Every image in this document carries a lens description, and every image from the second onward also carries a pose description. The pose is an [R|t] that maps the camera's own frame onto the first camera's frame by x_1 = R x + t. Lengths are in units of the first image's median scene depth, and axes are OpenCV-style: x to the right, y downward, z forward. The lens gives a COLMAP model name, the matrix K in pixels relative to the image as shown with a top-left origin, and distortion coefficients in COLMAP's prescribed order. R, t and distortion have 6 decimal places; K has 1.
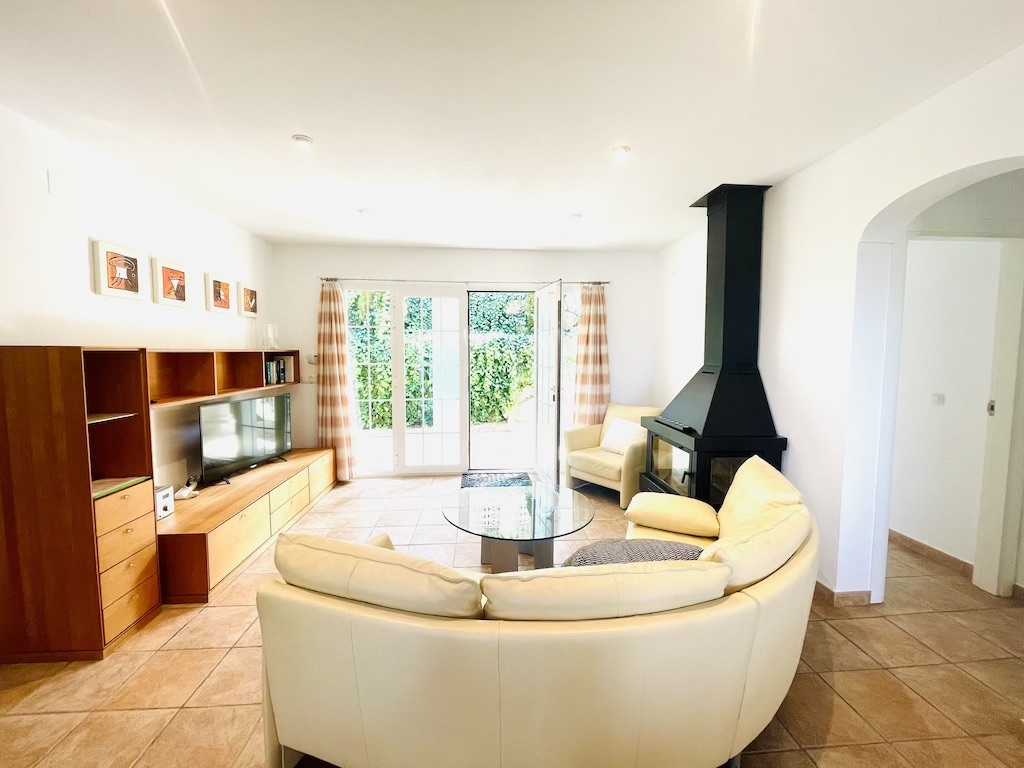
lens RADIAL K [[426.5, 0, 512.0], [0, 426.5, 384.0], [0, 0, 1]] dist [-0.000961, -0.000093]
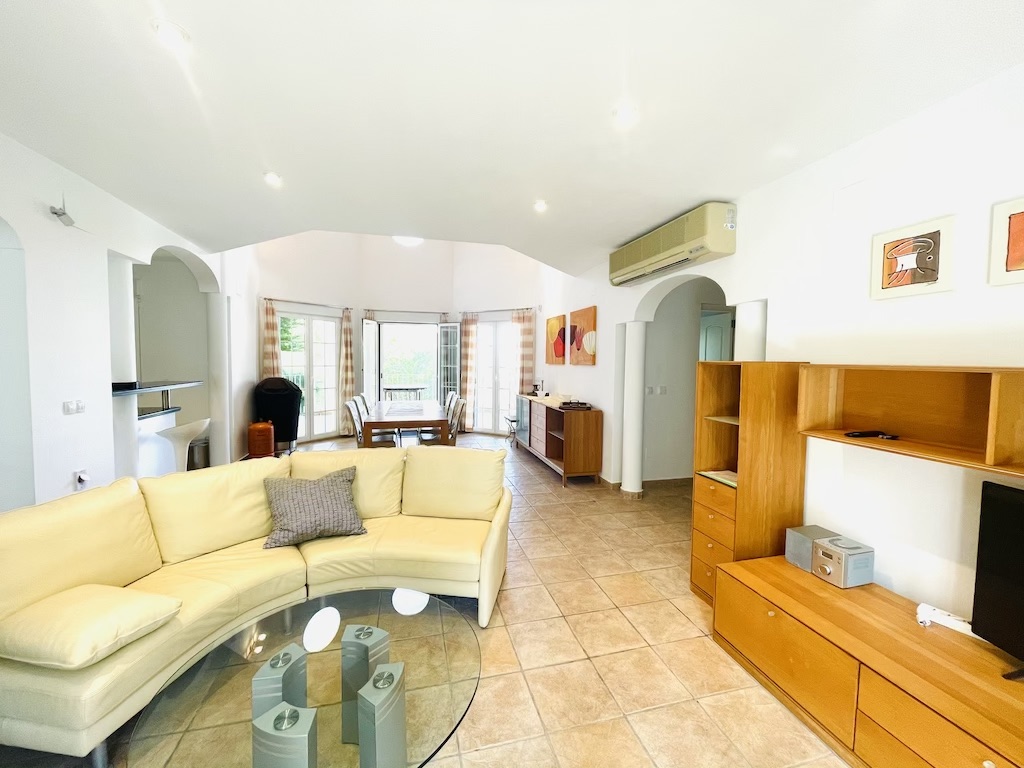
lens RADIAL K [[426.5, 0, 512.0], [0, 426.5, 384.0], [0, 0, 1]] dist [-0.000961, -0.000093]
pose [[-0.984431, -0.010931, -0.175434, -0.117697], [-0.034330, 0.990801, 0.130903, -0.127896], [0.172389, 0.134888, -0.975750, 1.666137]]
